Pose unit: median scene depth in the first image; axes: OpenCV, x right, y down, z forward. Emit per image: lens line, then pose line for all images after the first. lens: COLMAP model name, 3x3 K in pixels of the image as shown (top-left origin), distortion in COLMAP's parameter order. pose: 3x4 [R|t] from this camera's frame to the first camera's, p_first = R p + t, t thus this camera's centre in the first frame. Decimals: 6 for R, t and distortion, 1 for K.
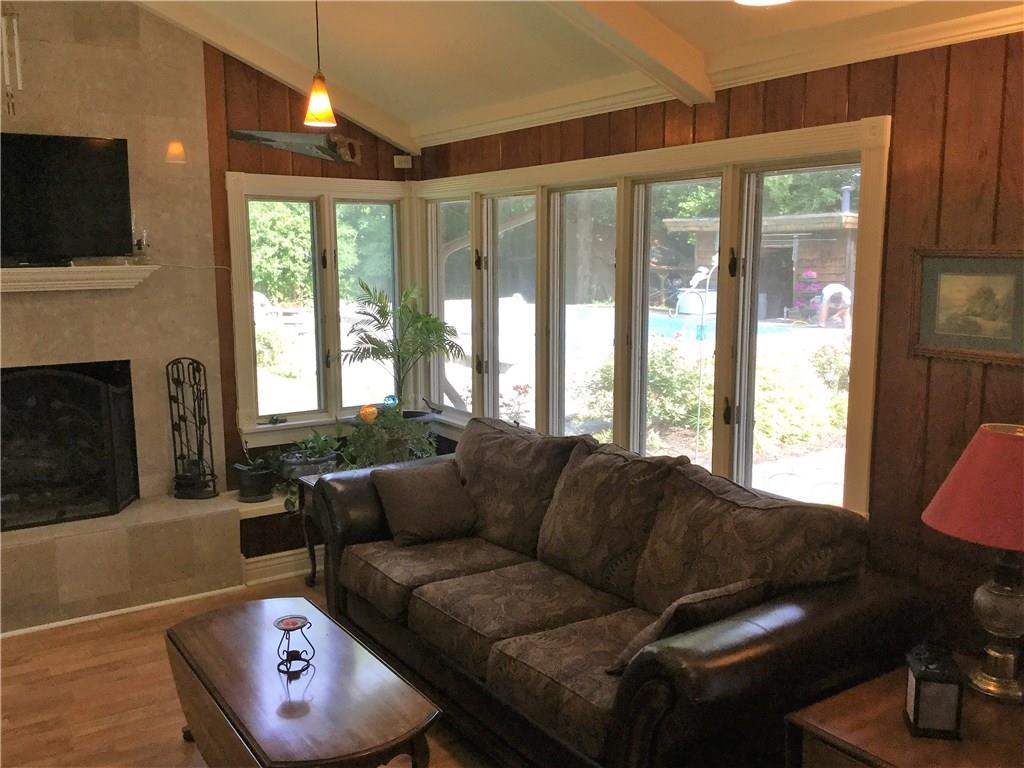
lens RADIAL K [[933.8, 0, 512.0], [0, 933.8, 384.0], [0, 0, 1]] dist [0.142279, -0.262228]
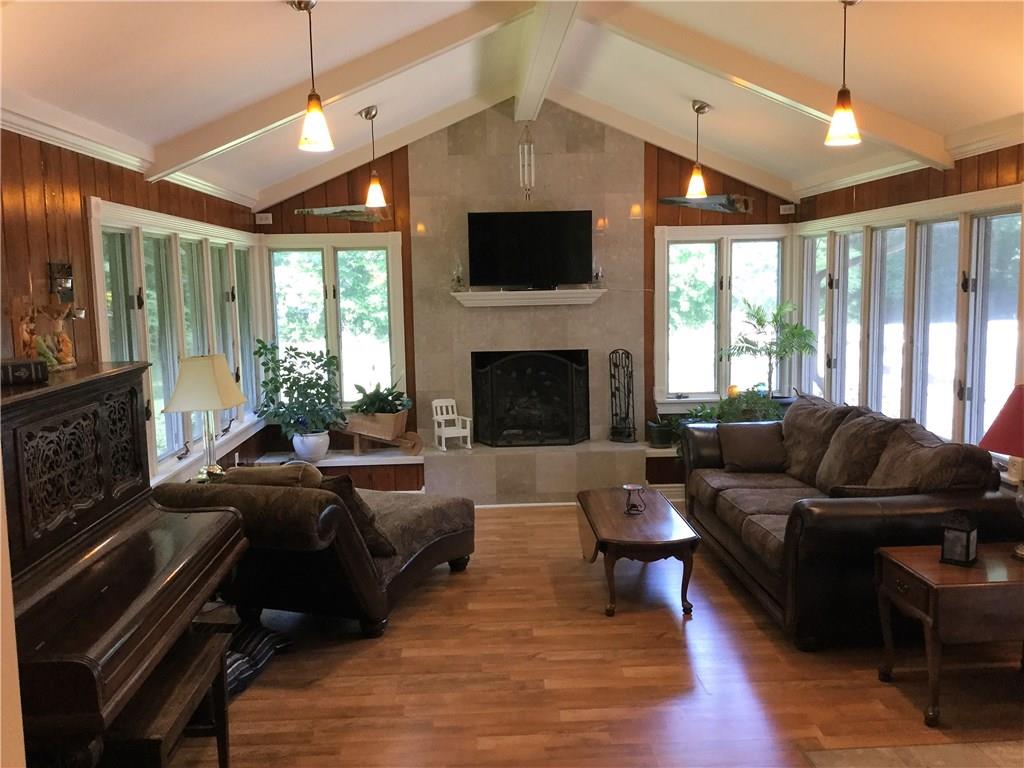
lens RADIAL K [[933.8, 0, 512.0], [0, 933.8, 384.0], [0, 0, 1]] dist [0.142279, -0.262228]
pose [[0.857037, 0.046701, -0.513134, 0.284390], [-0.060223, 0.998137, -0.009742, 0.053958], [0.511723, 0.039252, 0.858253, -0.387053]]
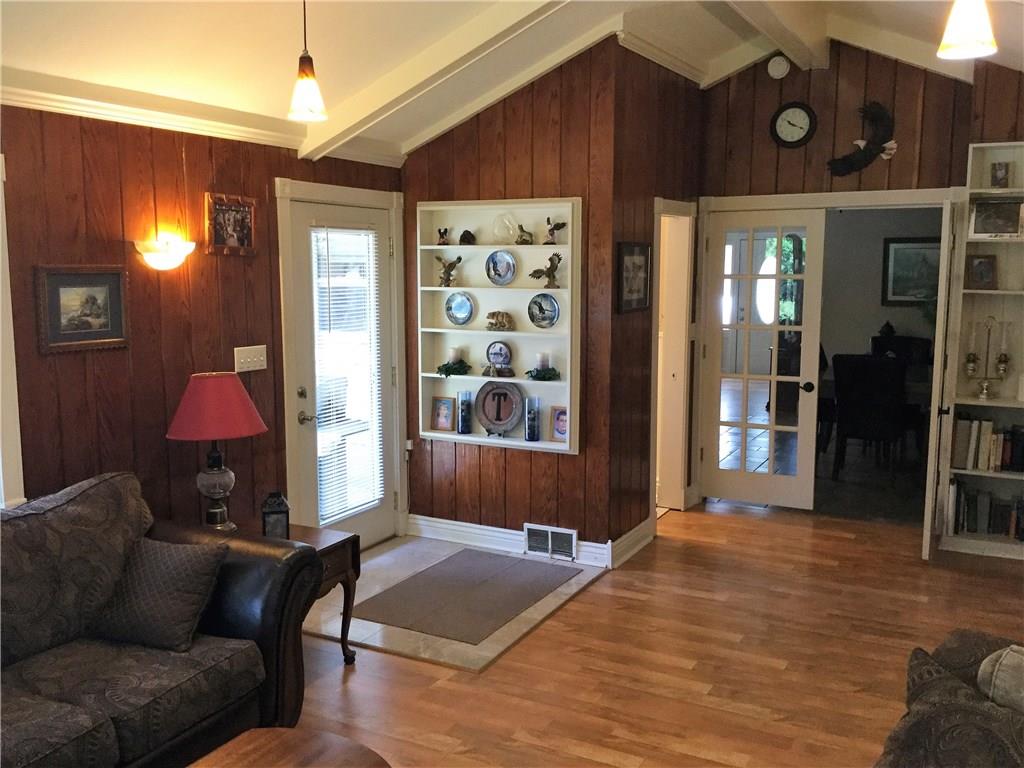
lens RADIAL K [[933.8, 0, 512.0], [0, 933.8, 384.0], [0, 0, 1]] dist [0.142279, -0.262228]
pose [[-0.472762, -0.113711, 0.873822, -0.589879], [0.132159, 0.971273, 0.197894, -0.097241], [-0.871223, 0.209040, -0.444153, 0.636313]]
